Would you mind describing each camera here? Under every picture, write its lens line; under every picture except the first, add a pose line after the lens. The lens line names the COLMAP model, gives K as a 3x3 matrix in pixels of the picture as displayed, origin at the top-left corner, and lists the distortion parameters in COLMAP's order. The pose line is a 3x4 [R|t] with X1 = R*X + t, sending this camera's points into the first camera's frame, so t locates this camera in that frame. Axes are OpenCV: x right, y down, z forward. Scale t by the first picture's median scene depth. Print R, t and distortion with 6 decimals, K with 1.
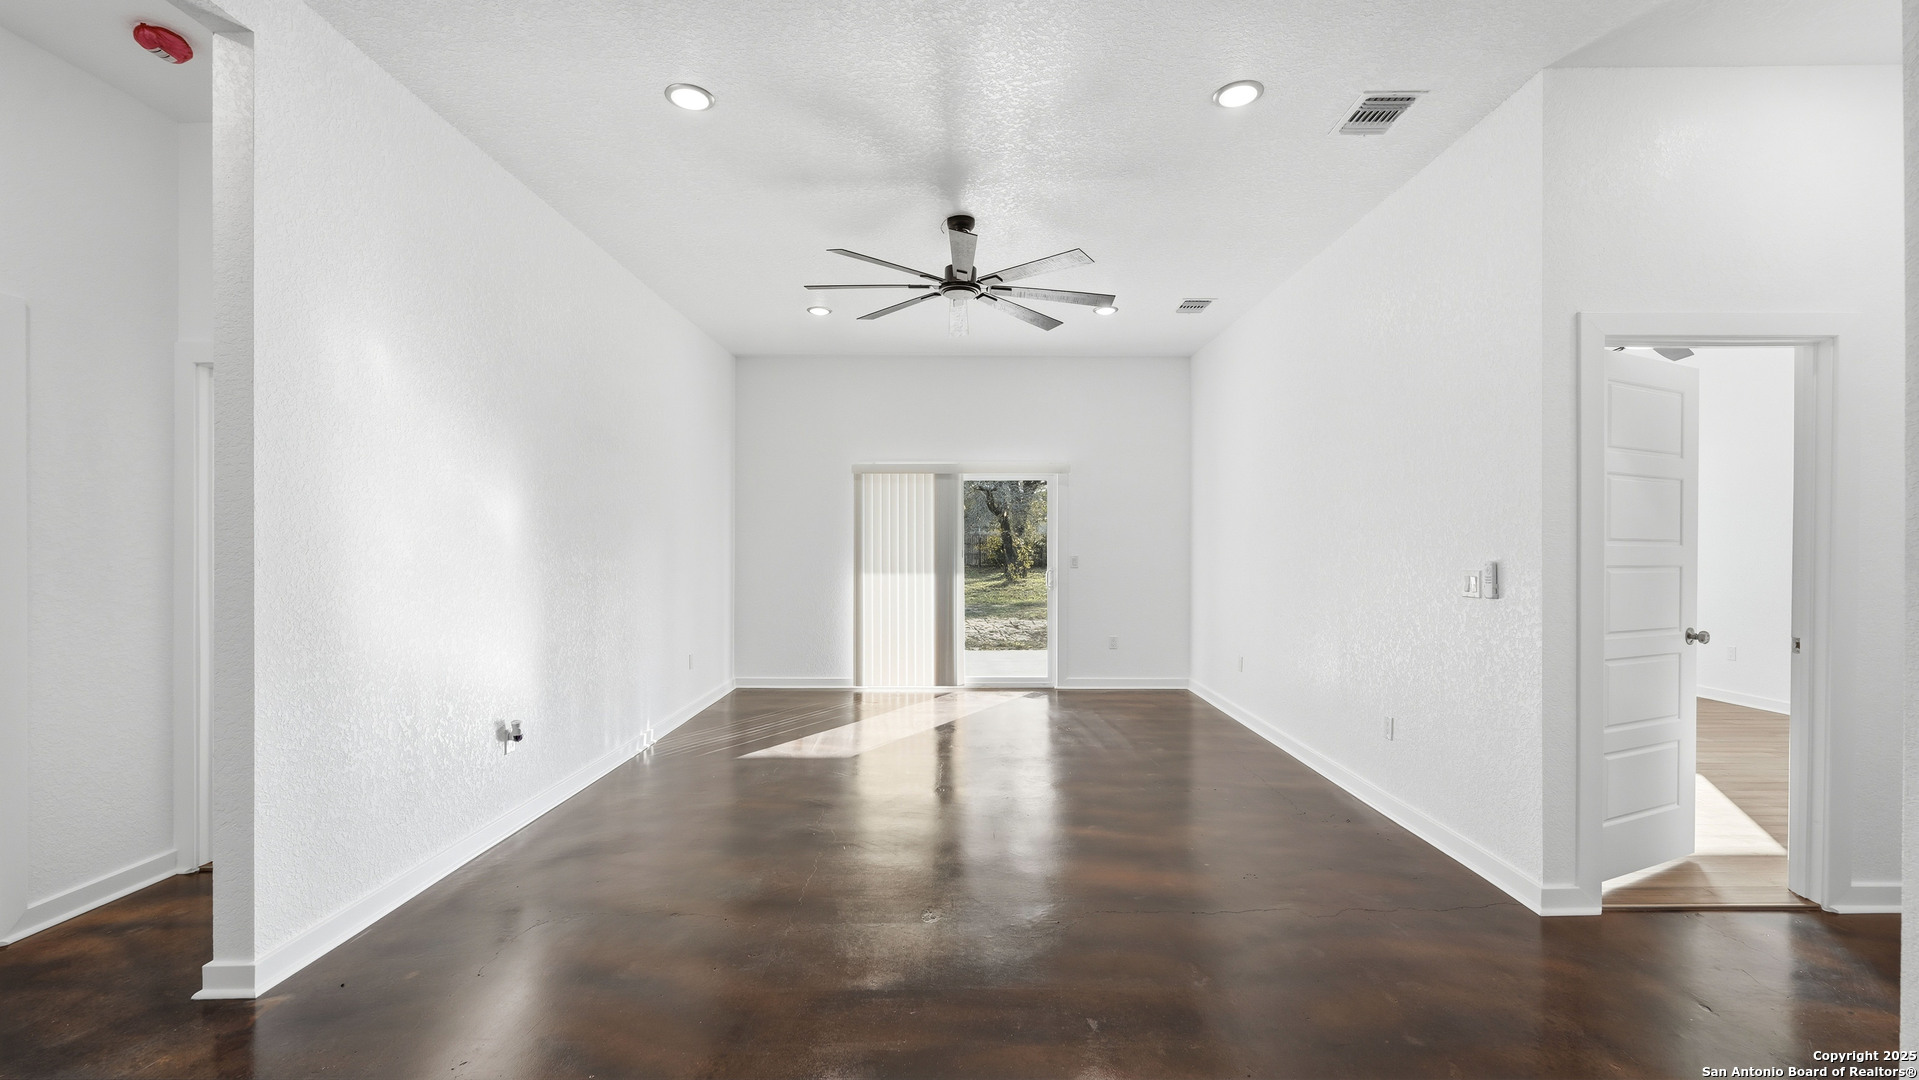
lens RADIAL K [[768.2, 0, 952.3], [0, 768.2, 548.3], [0, 0, 1]] dist [-0.003139, 0.000422]
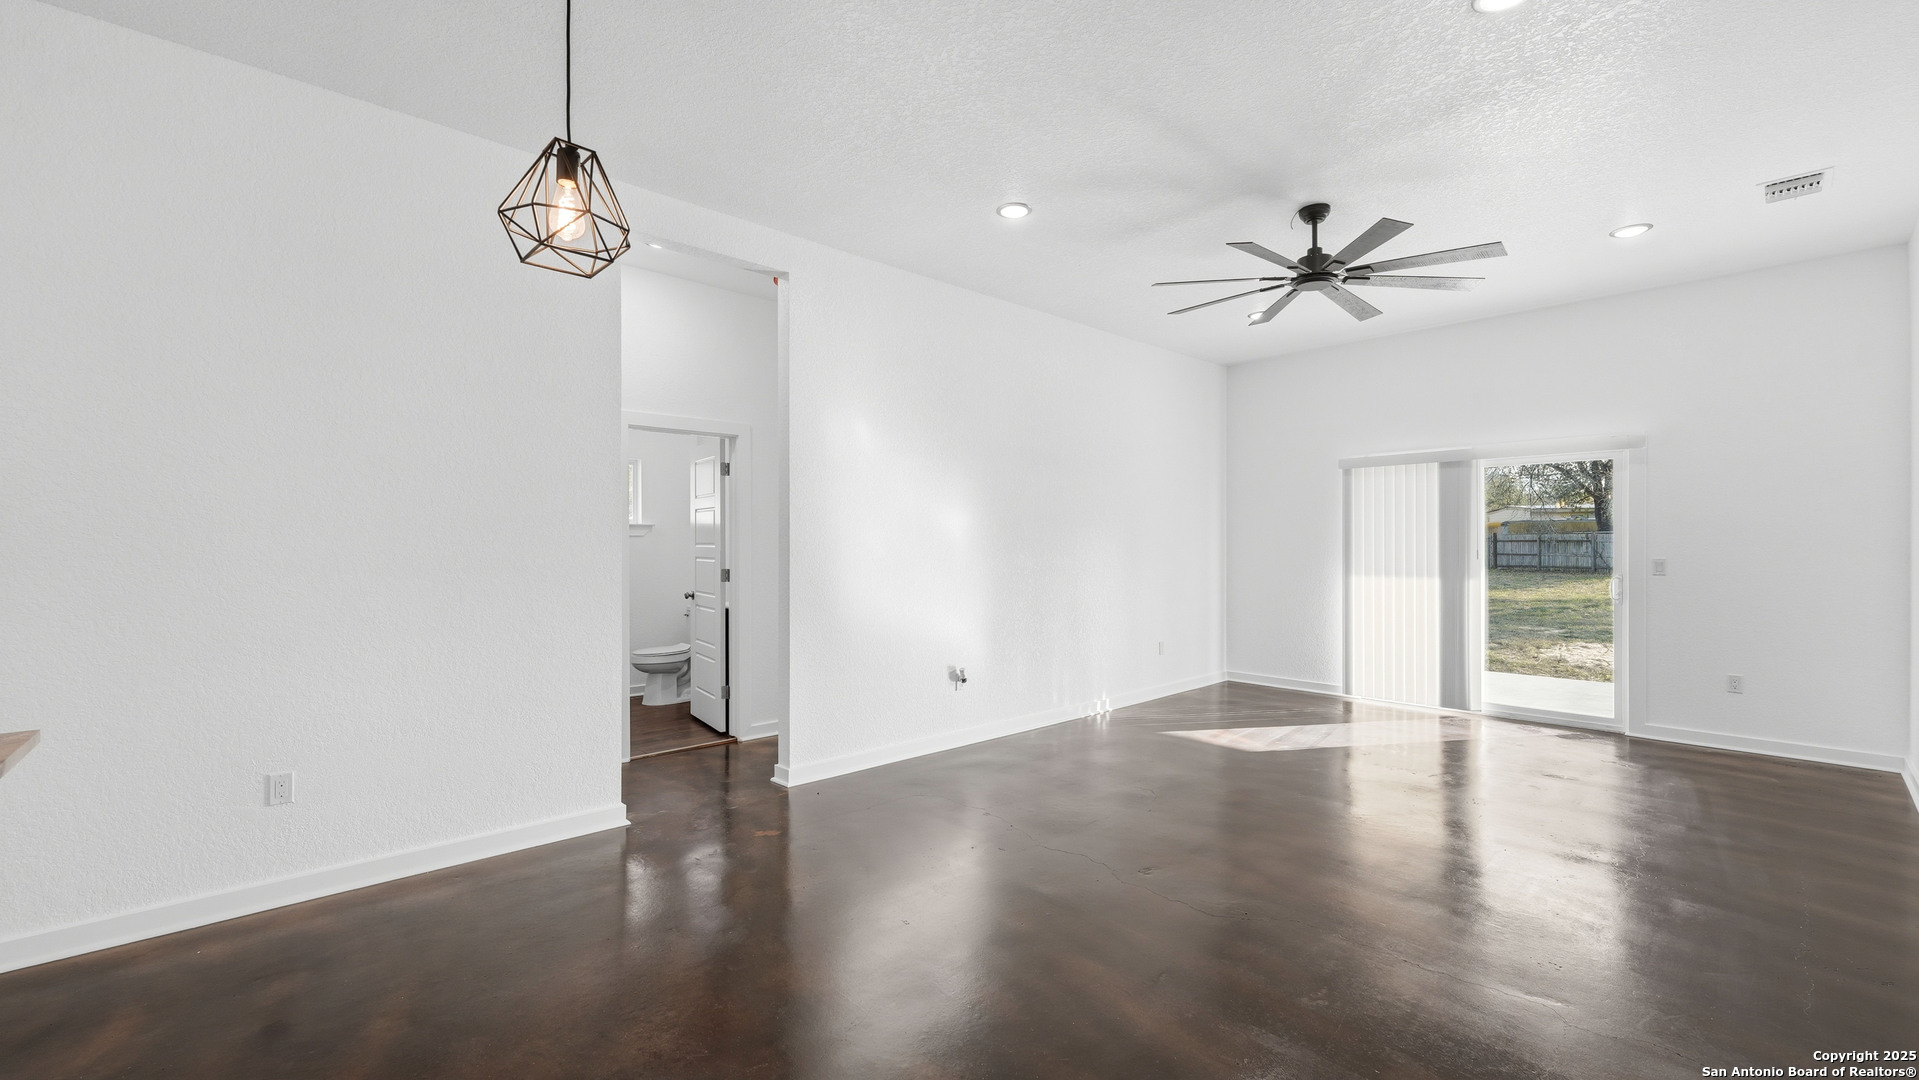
lens RADIAL K [[768.2, 0, 952.9], [0, 768.2, 539.7], [0, 0, 1]] dist [-0.003139, 0.000422]
pose [[0.678896, -0.005519, -0.734214, 0.240966], [-0.001447, 0.999960, -0.008854, -0.000894], [0.734233, 0.007074, 0.678860, 0.006545]]
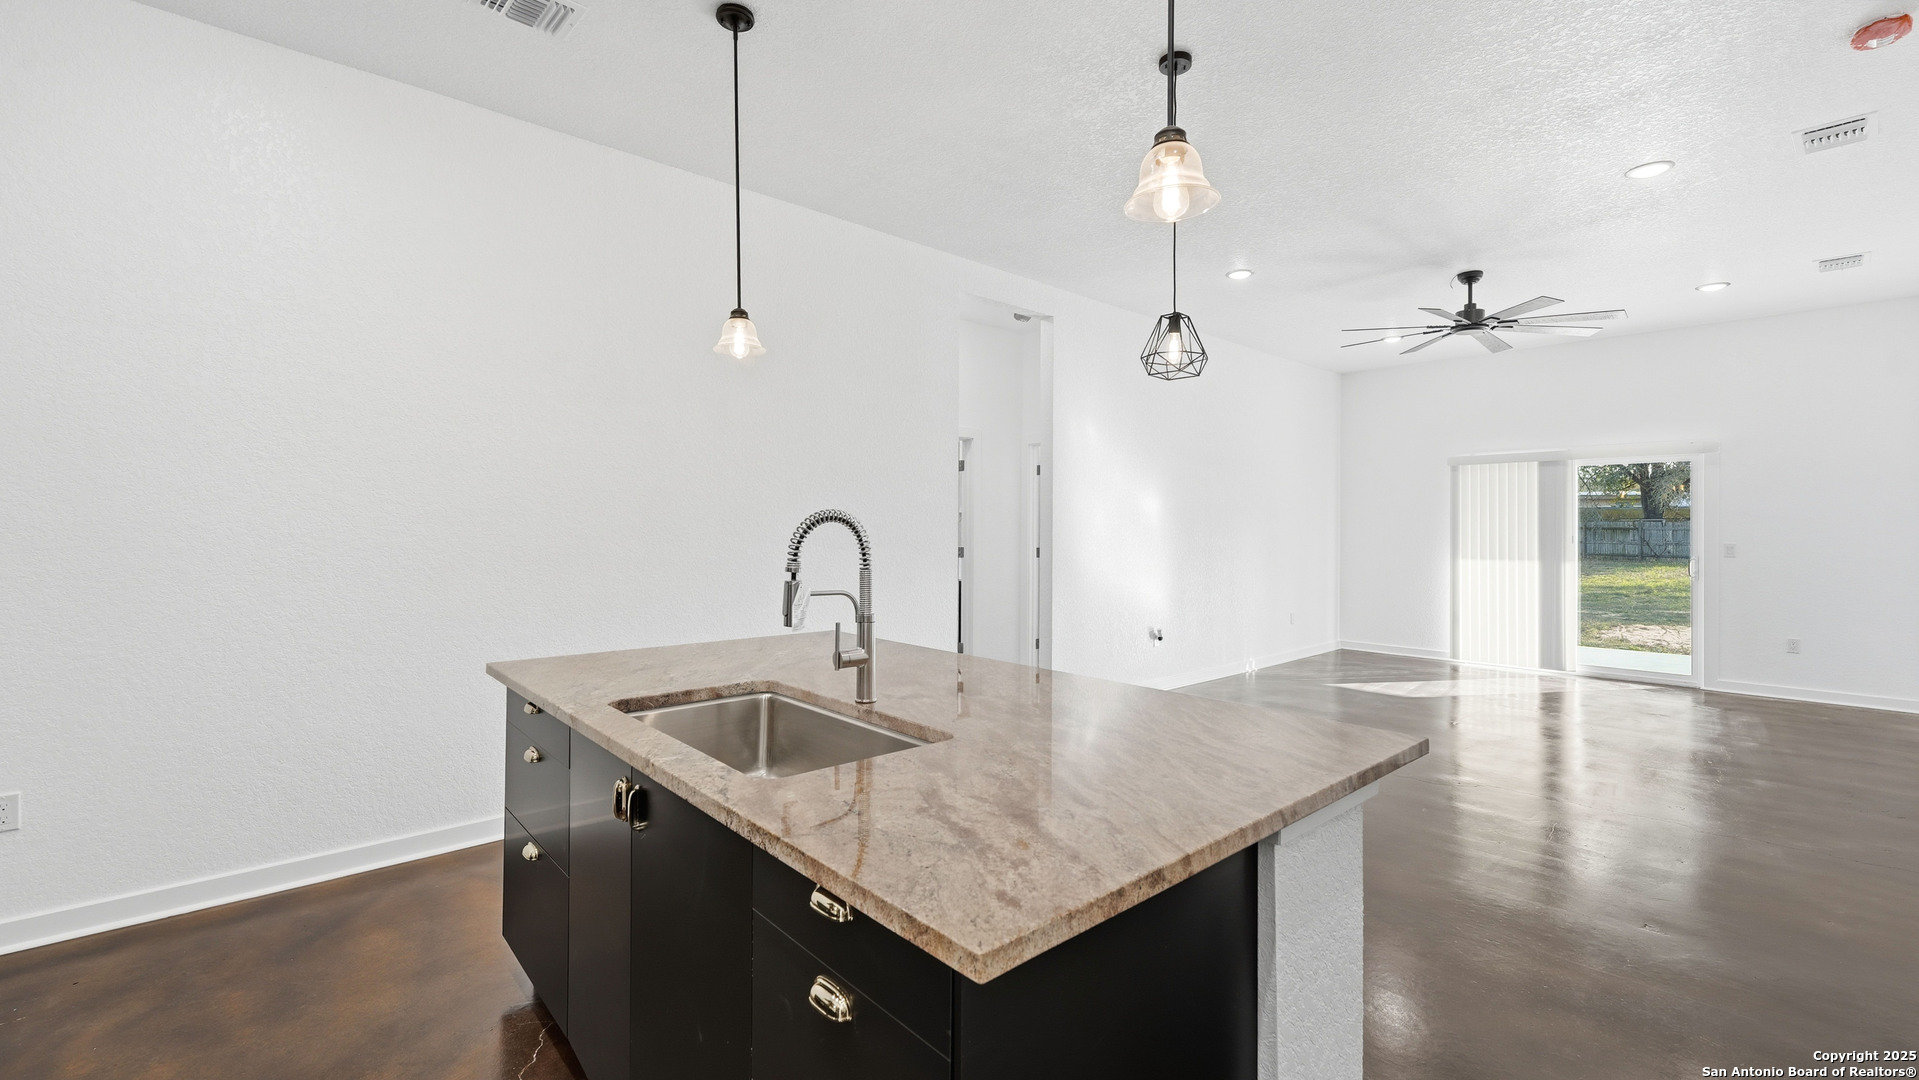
lens RADIAL K [[801.0, 0, 957.9], [0, 801.0, 519.5], [0, 0, 1]] dist [0.002680, 0.001241]
pose [[0.676612, -0.004755, -0.736324, 0.242739], [-0.007672, 0.999879, -0.013507, 0.001404], [0.736299, 0.014788, 0.676494, -0.301546]]
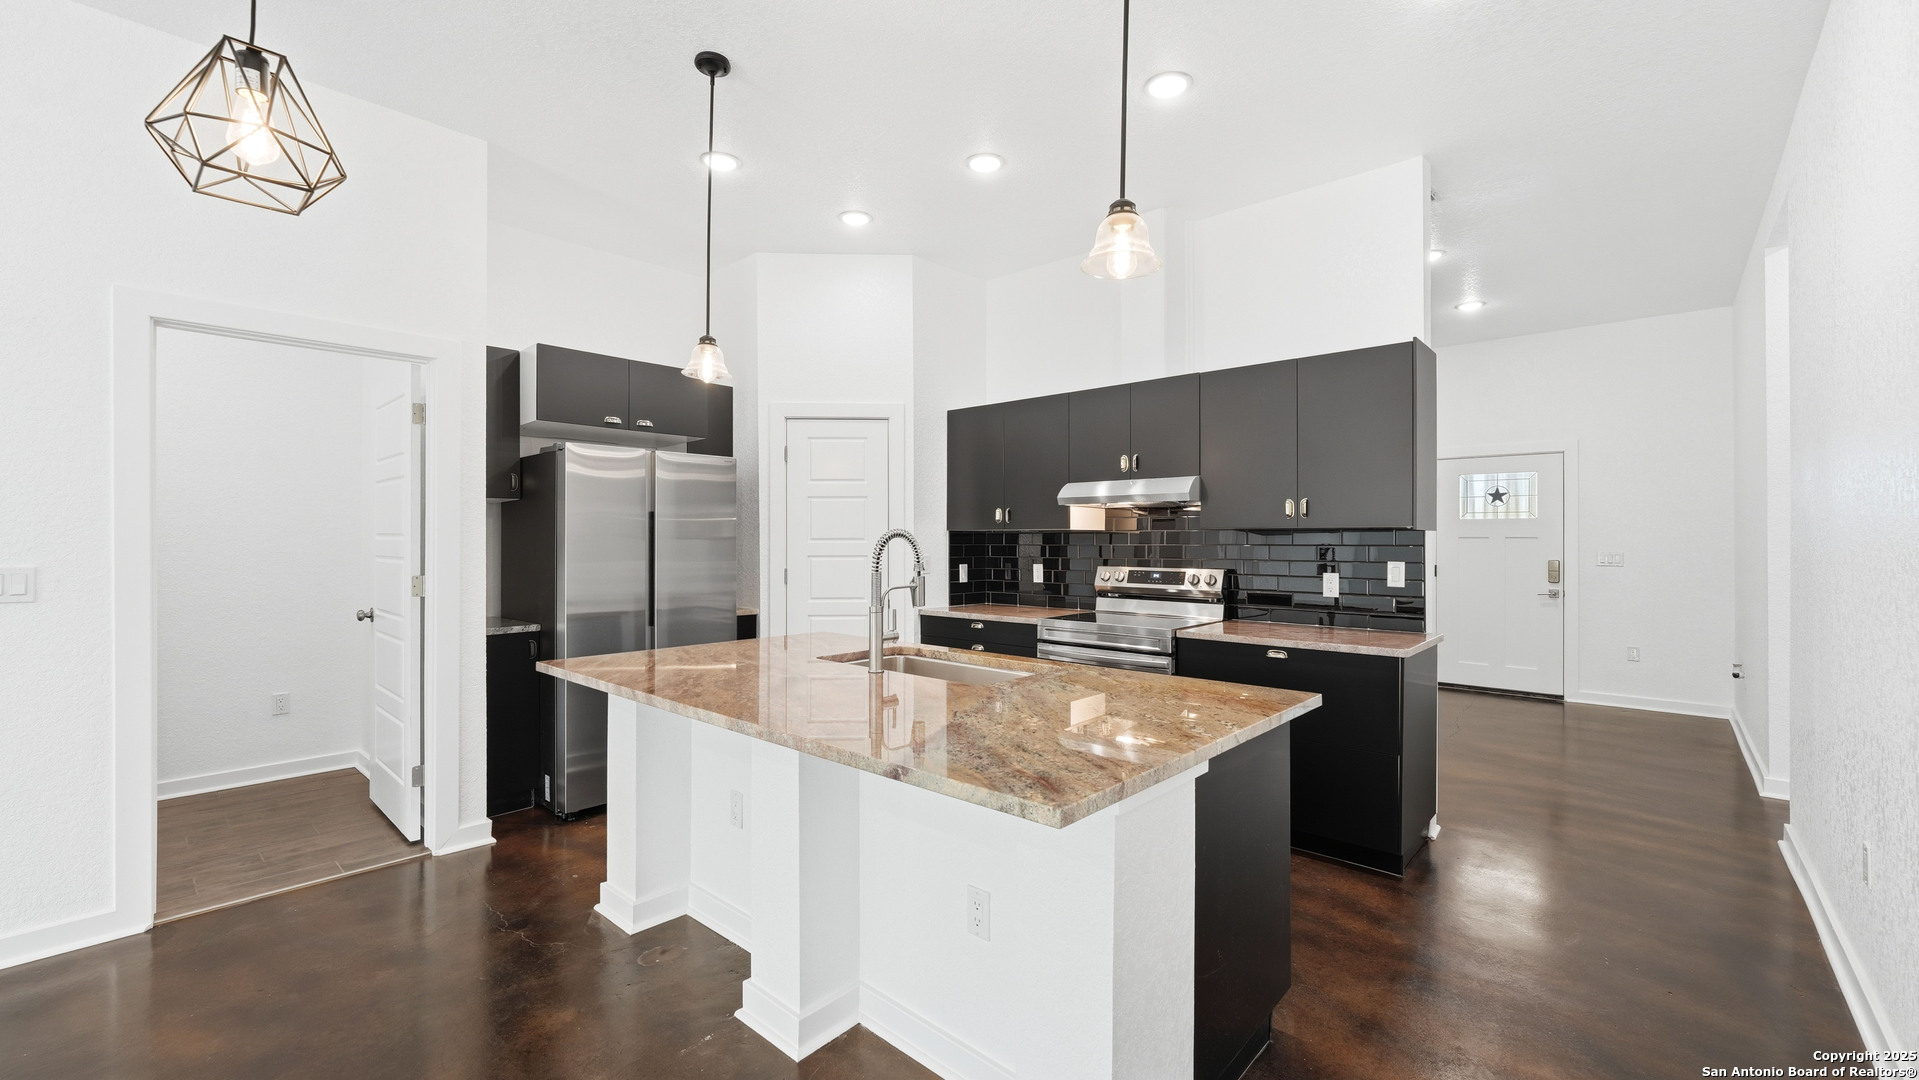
lens RADIAL K [[768.2, 0, 953.7], [0, 768.2, 531.6], [0, 0, 1]] dist [-0.003139, 0.000422]
pose [[-0.747163, 0.007965, 0.664593, -0.235894], [0.001702, 0.999948, -0.010070, 0.000143], [-0.664639, -0.006393, -0.747138, 0.096053]]
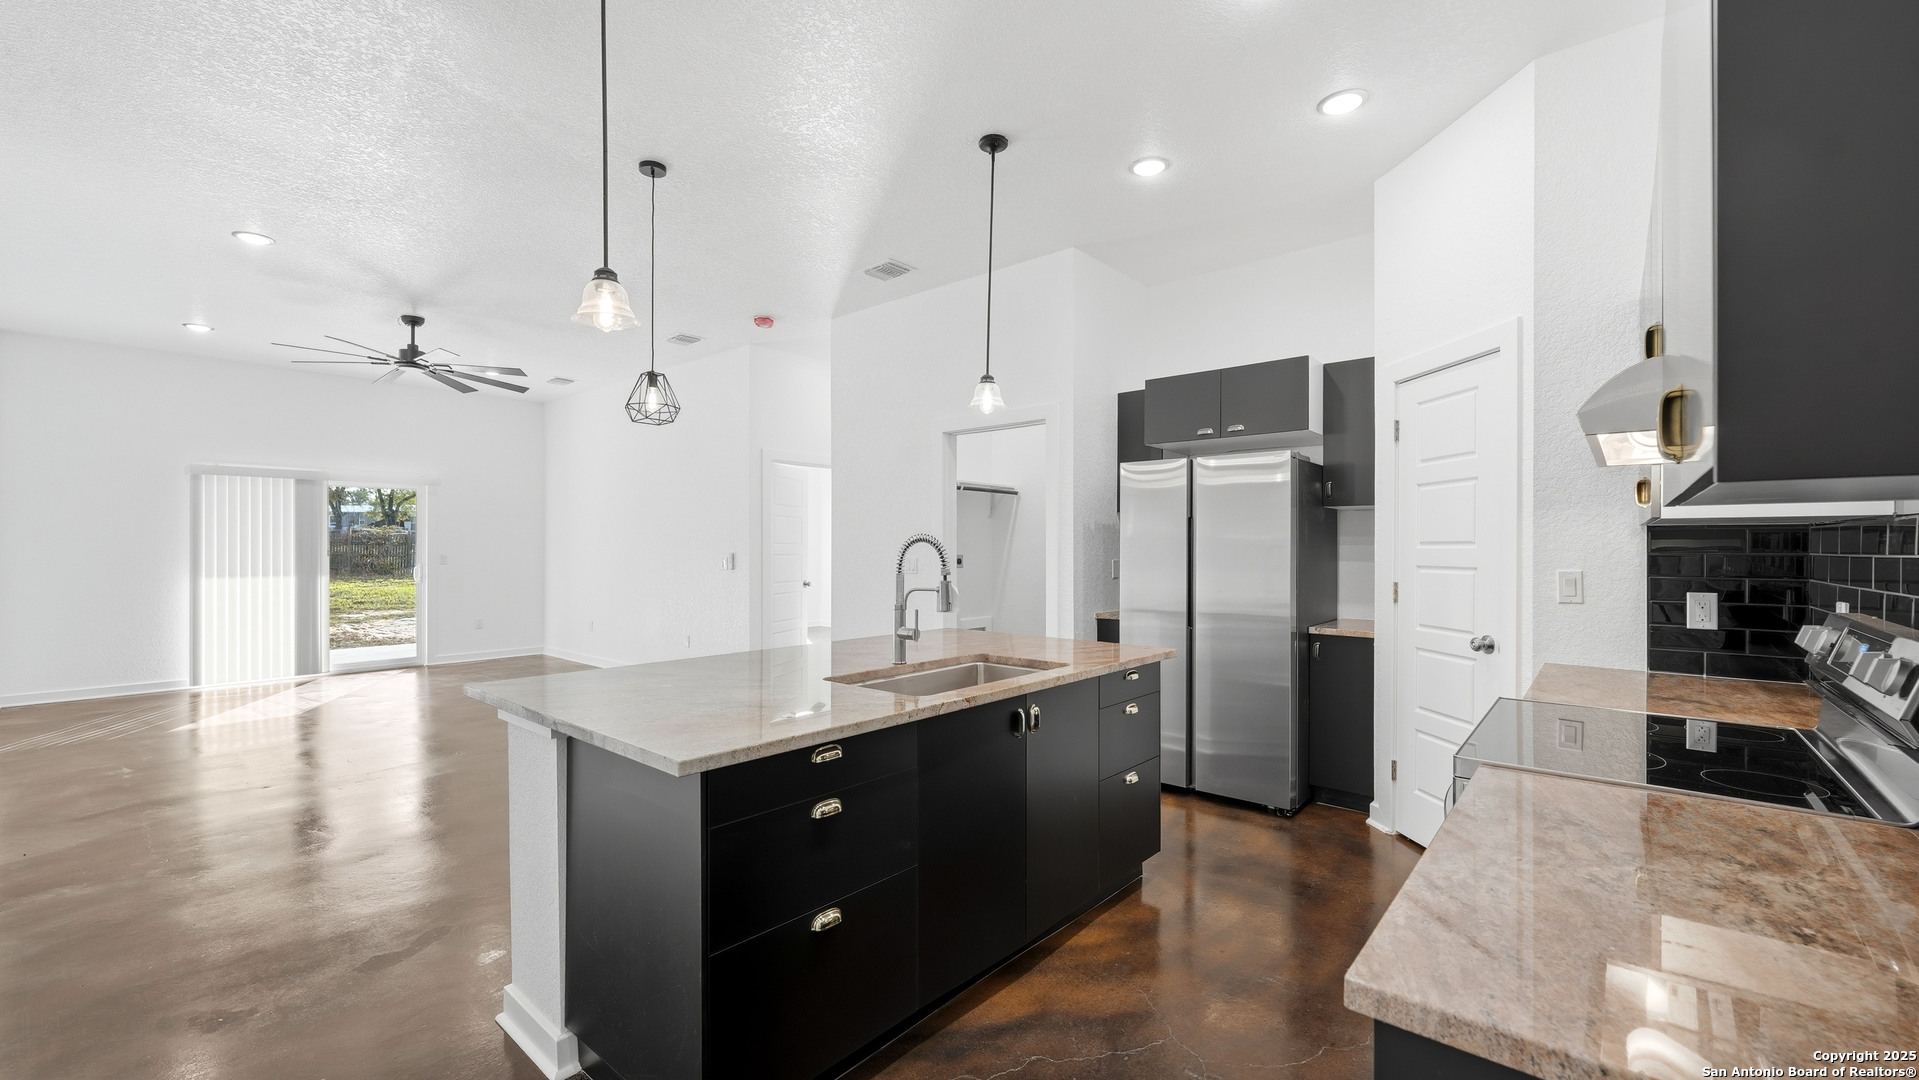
lens RADIAL K [[768.2, 0, 962.1], [0, 768.2, 544.5], [0, 0, 1]] dist [-0.003139, 0.000422]
pose [[0.636995, 0.000152, 0.770868, -0.257152], [0.003366, 0.999990, -0.002978, 0.001196], [-0.770860, 0.004492, 0.636988, -0.409711]]
